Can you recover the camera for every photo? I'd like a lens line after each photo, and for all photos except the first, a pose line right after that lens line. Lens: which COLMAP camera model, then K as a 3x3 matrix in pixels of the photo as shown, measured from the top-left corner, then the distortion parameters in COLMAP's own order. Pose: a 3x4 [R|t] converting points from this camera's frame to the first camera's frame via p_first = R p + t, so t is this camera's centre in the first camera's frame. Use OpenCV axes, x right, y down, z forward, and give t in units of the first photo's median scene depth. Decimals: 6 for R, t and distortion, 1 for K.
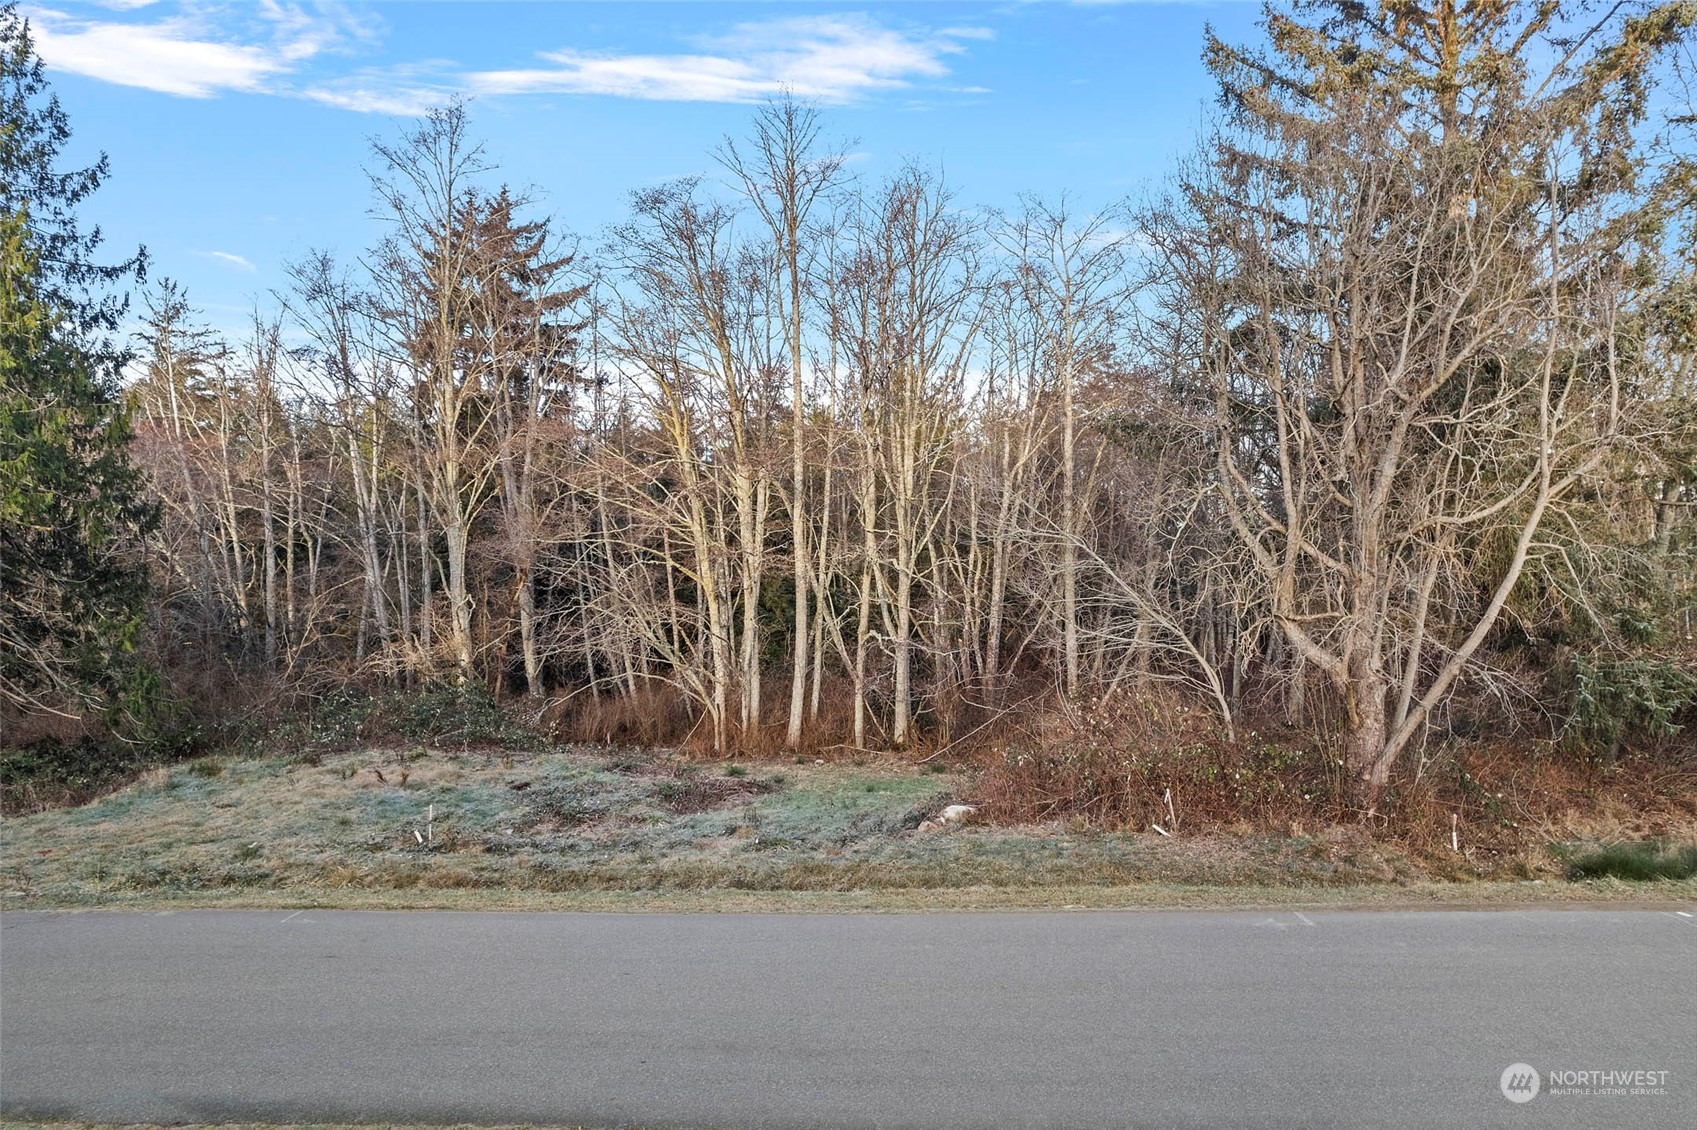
lens RADIAL K [[1207.1, 0, 852.5], [0, 1207.1, 562.7], [0, 0, 1]] dist [-0.069506, 0.053711]
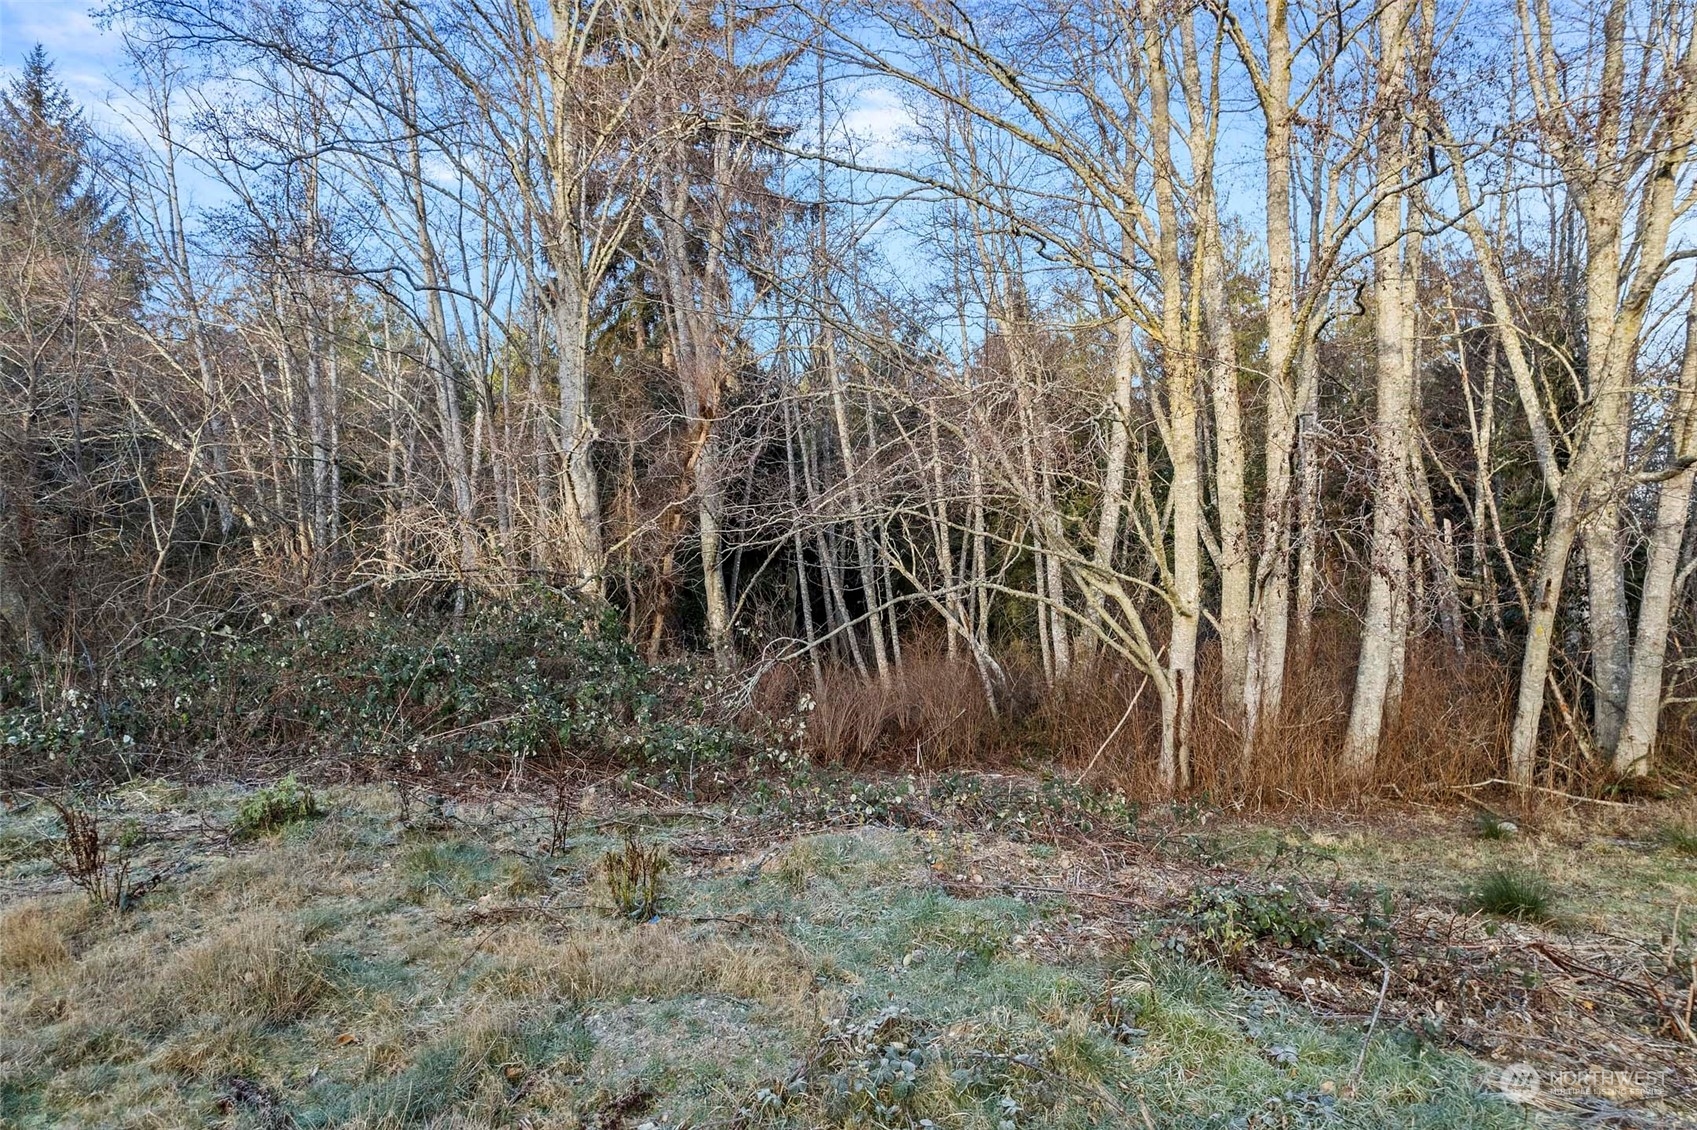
lens RADIAL K [[1207.1, 0, 843.7], [0, 1207.1, 562.7], [0, 0, 1]] dist [-0.069506, 0.053711]
pose [[0.988754, 0.005710, -0.149441, -0.161233], [-0.006409, 0.999971, -0.004195, 0.082947], [0.149413, 0.005106, 0.988762, 0.581277]]
